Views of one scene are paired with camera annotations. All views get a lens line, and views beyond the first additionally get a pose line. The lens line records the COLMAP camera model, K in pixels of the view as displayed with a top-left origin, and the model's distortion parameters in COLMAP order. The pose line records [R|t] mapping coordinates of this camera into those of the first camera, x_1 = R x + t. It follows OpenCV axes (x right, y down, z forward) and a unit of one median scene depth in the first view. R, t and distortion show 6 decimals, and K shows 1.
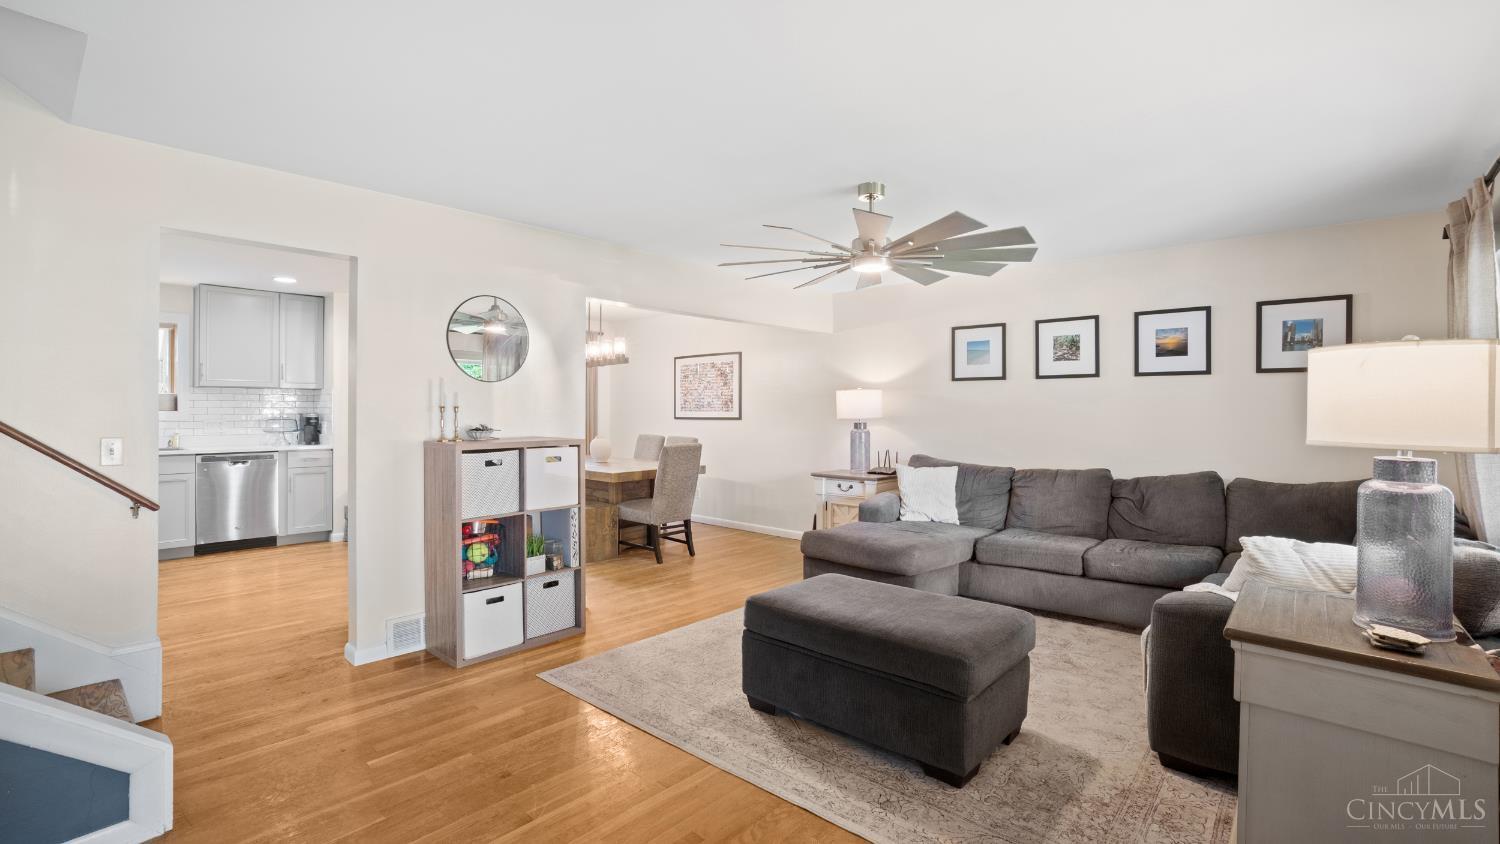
lens RADIAL K [[670.2, 0, 744.3], [0, 670.2, 415.6], [0, 0, 1]] dist [-0.029307, 0.003089]
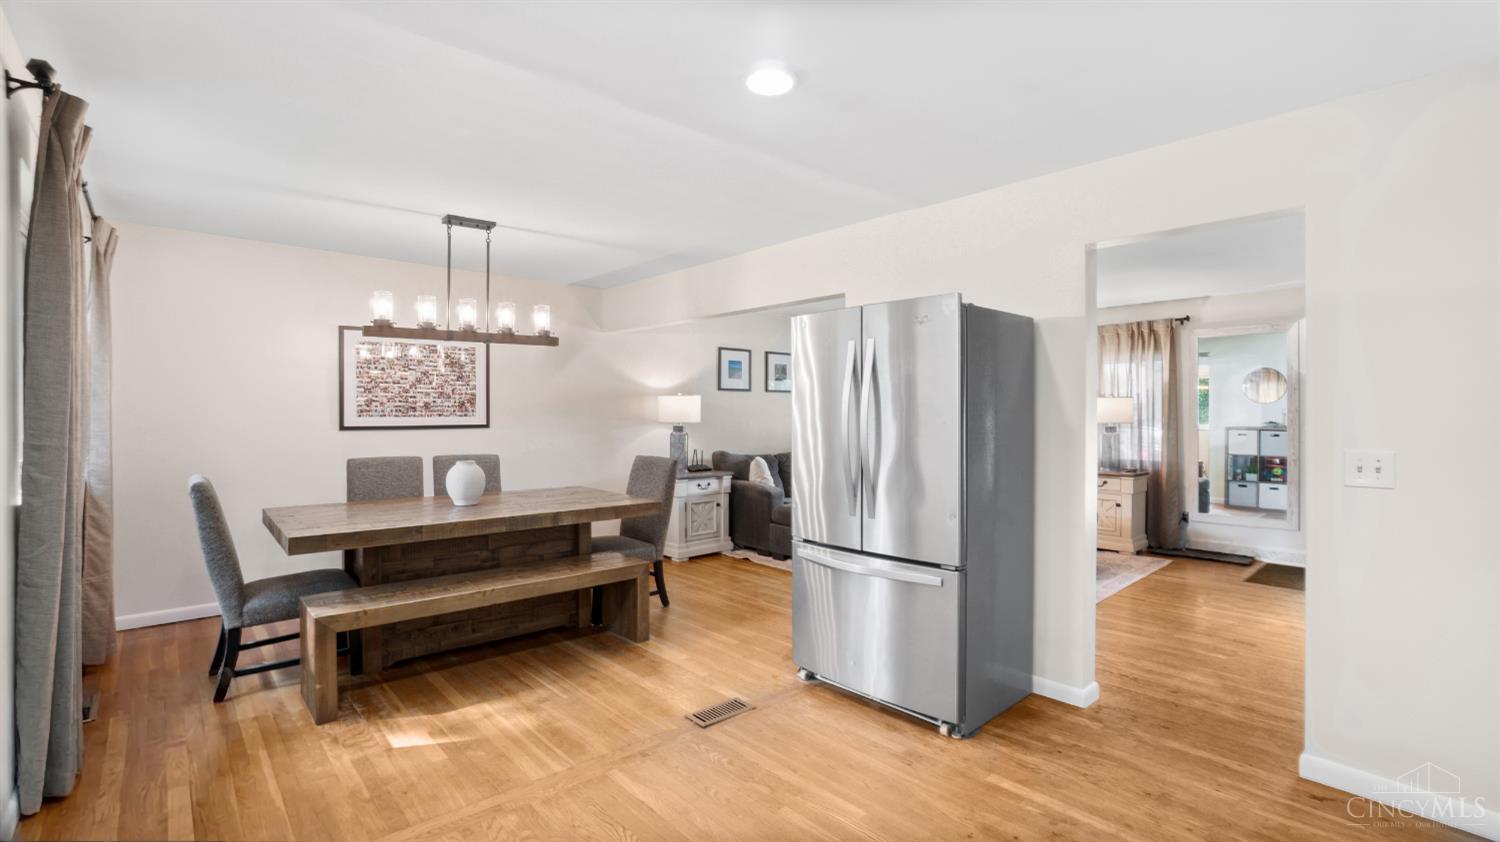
lens RADIAL K [[670.2, 0, 744.3], [0, 670.2, 412.2], [0, 0, 1]] dist [-0.029307, 0.003089]
pose [[0.081548, -0.002191, 0.996667, -0.824800], [0.008529, 0.999962, 0.001501, -0.010978], [-0.996633, 0.008378, 0.081564, 0.754545]]
